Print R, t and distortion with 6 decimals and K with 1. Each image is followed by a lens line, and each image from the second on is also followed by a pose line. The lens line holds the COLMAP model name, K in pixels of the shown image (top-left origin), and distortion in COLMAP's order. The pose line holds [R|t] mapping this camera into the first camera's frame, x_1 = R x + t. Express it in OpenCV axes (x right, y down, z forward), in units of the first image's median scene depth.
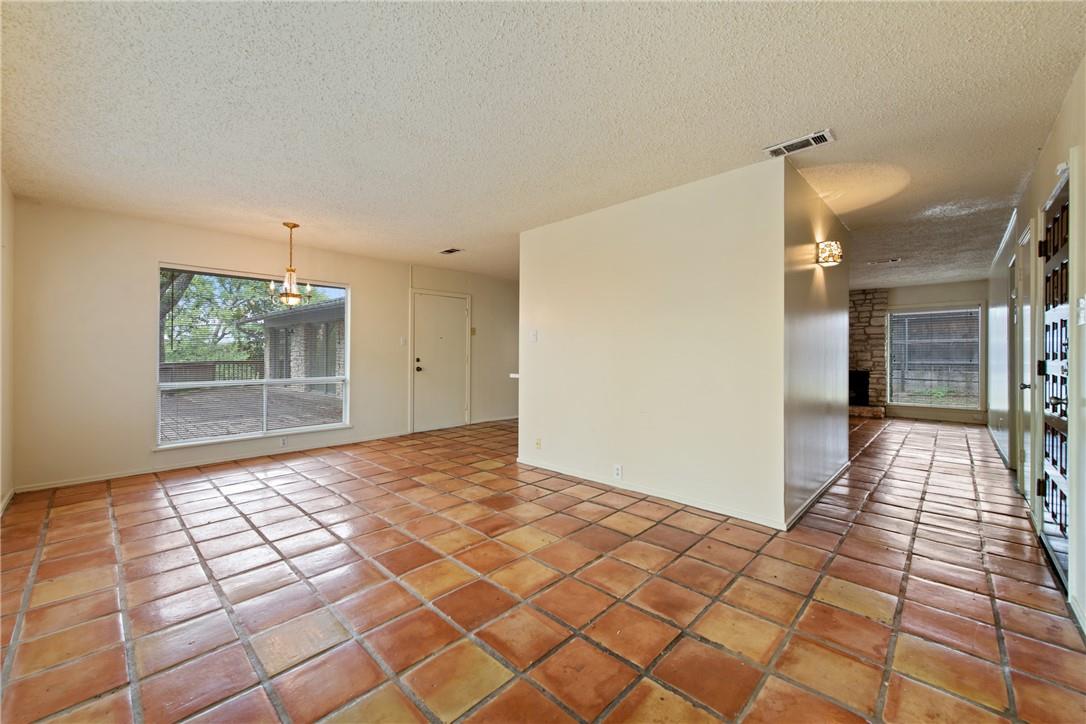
lens RADIAL K [[429.2, 0, 538.6], [0, 429.2, 353.5], [0, 0, 1]] dist [0.006895, -0.000740]
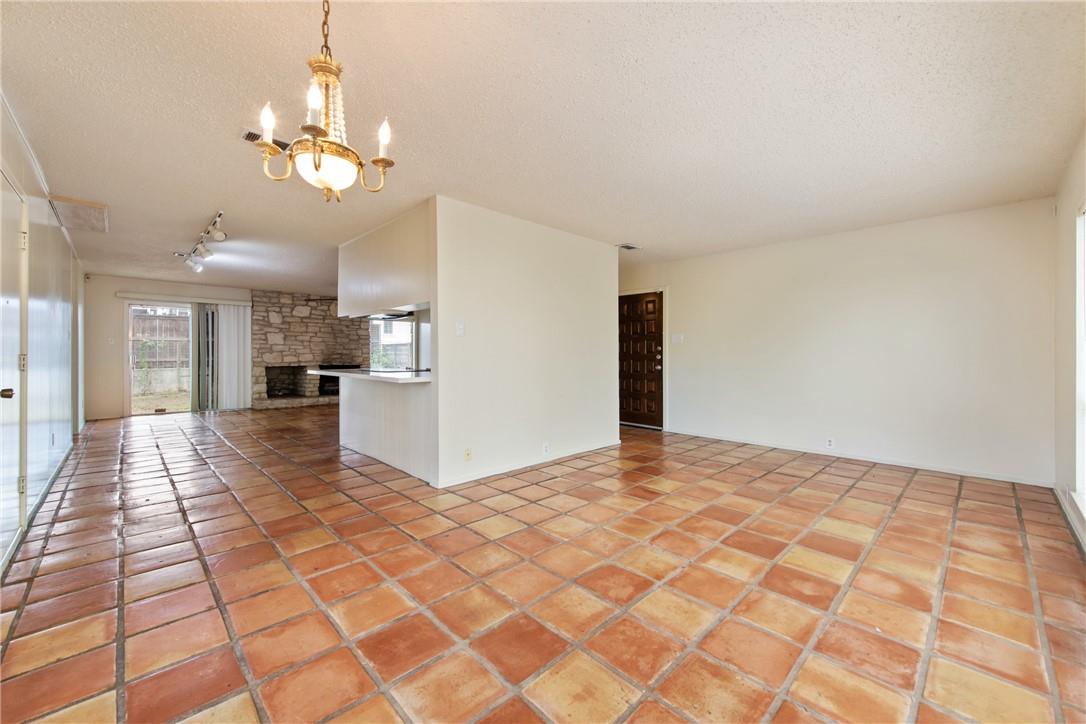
lens RADIAL K [[429.2, 0, 545.0], [0, 429.2, 356.7], [0, 0, 1]] dist [0.006895, -0.000740]
pose [[0.035865, -0.013408, 0.999267, -0.451601], [-0.000817, 0.999909, 0.013446, -0.000224], [-0.999356, -0.001299, 0.035851, 0.425601]]
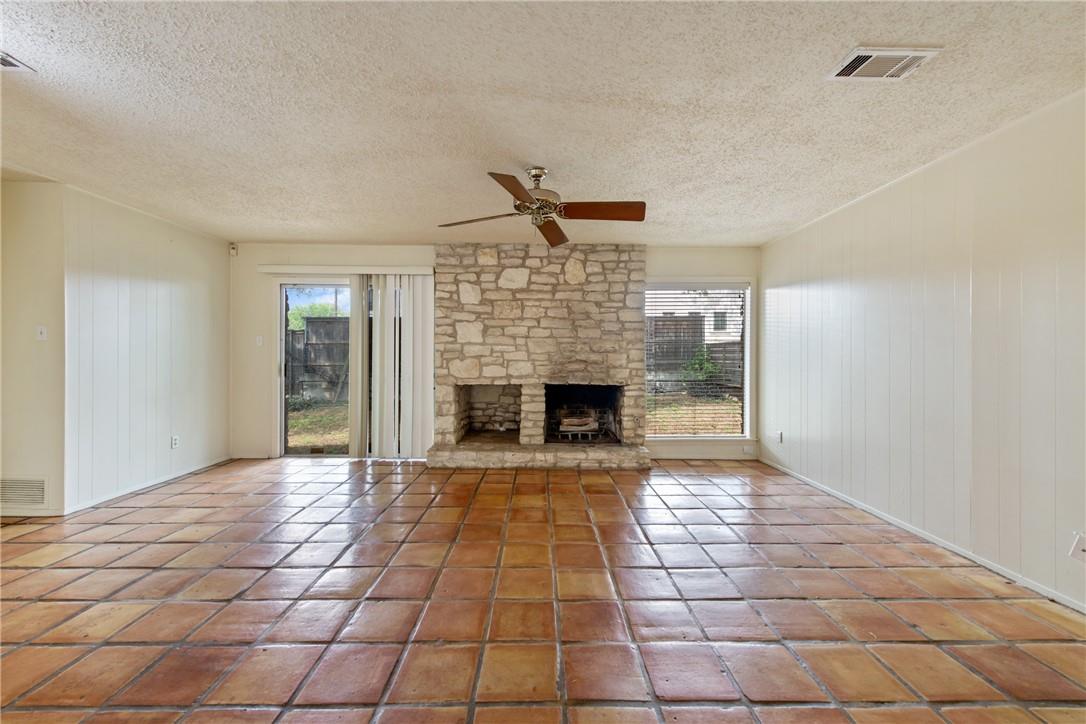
lens RADIAL K [[429.2, 0, 542.2], [0, 429.2, 358.1], [0, 0, 1]] dist [0.006895, -0.000740]
pose [[0.713230, -0.009083, 0.700871, 0.283566], [0.002057, 0.999939, 0.010865, -0.002501], [-0.700927, -0.006307, 0.713205, 0.667382]]
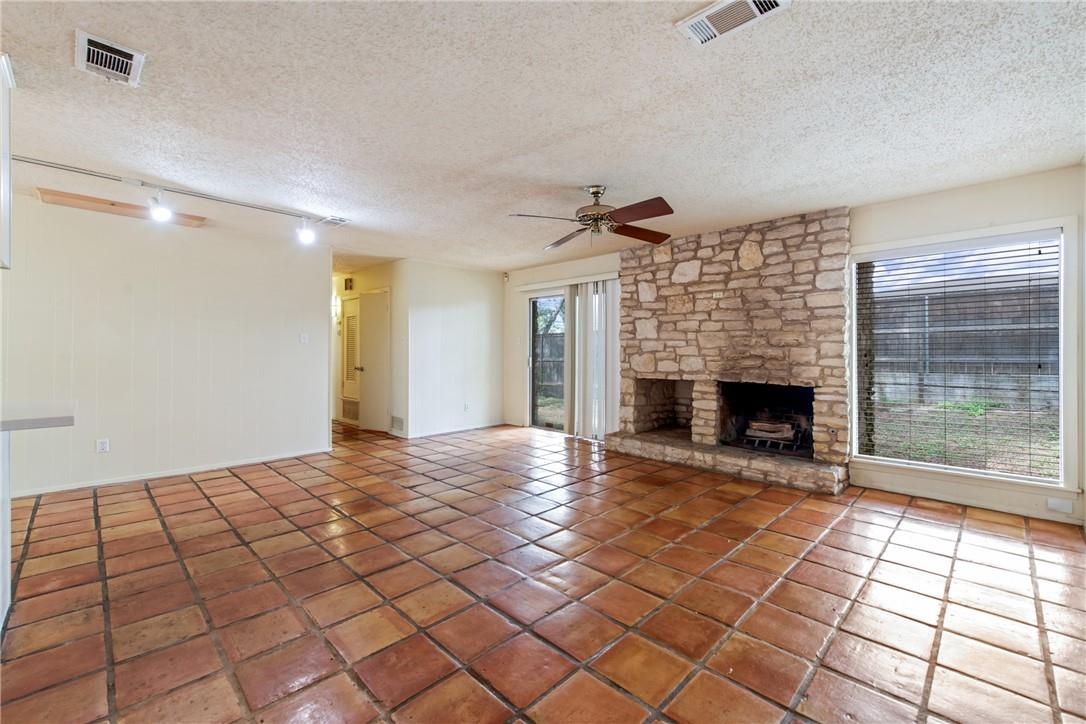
lens RADIAL K [[452.7, 0, 533.6], [0, 452.7, 351.6], [0, 0, 1]] dist [0.000311, -0.000185]
pose [[0.999447, -0.009209, -0.031945, 0.480913], [0.009261, 0.999956, 0.001492, -0.001194], [0.031930, -0.001787, 0.999489, 0.500483]]
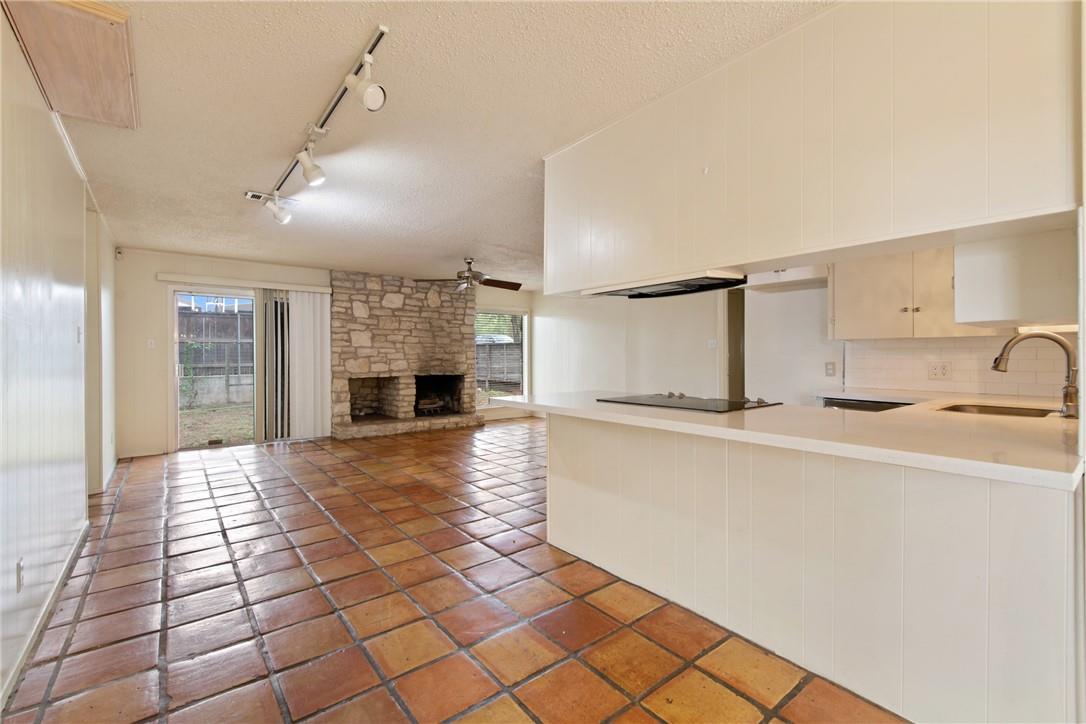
lens RADIAL K [[463.7, 0, 541.0], [0, 463.7, 360.0], [0, 0, 1]] dist [-0.000108, -0.001024]
pose [[0.129884, -0.019436, 0.991339, -0.172794], [0.002954, 0.999811, 0.019215, -0.007837], [-0.991525, 0.000433, 0.129917, 0.718130]]
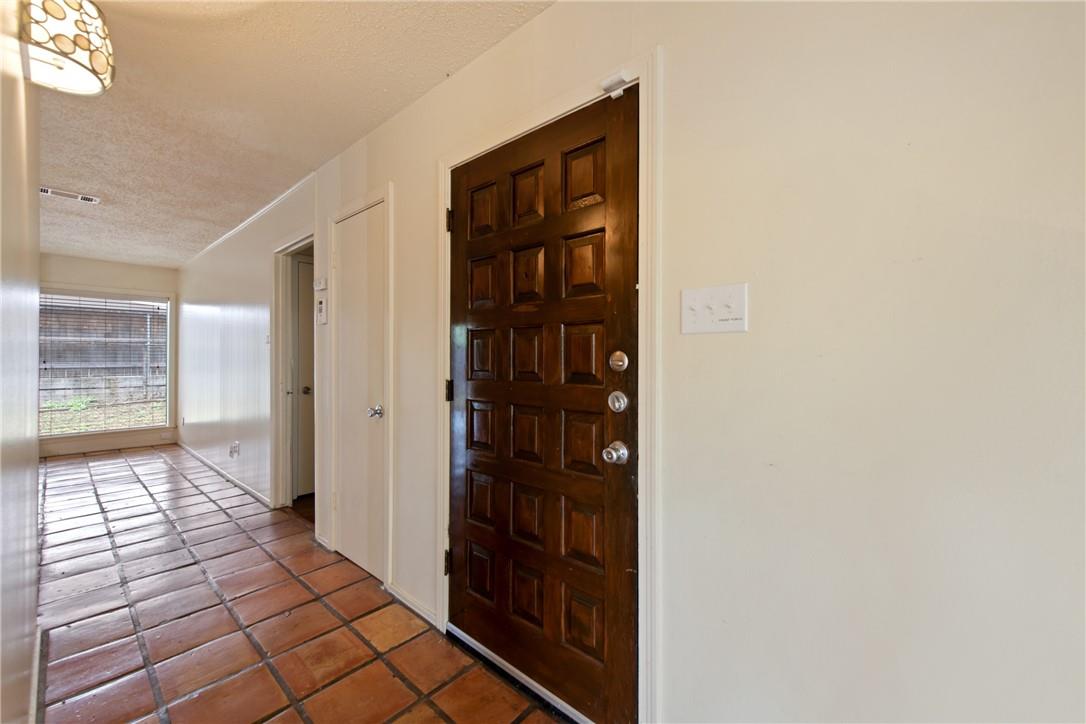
lens RADIAL K [[429.2, 0, 546.7], [0, 429.2, 358.7], [0, 0, 1]] dist [0.006895, -0.000740]
pose [[-0.044089, -0.006691, 0.999005, 0.154045], [-0.006296, 0.999960, 0.006420, -0.006453], [-0.999008, -0.006006, -0.044129, 0.286091]]
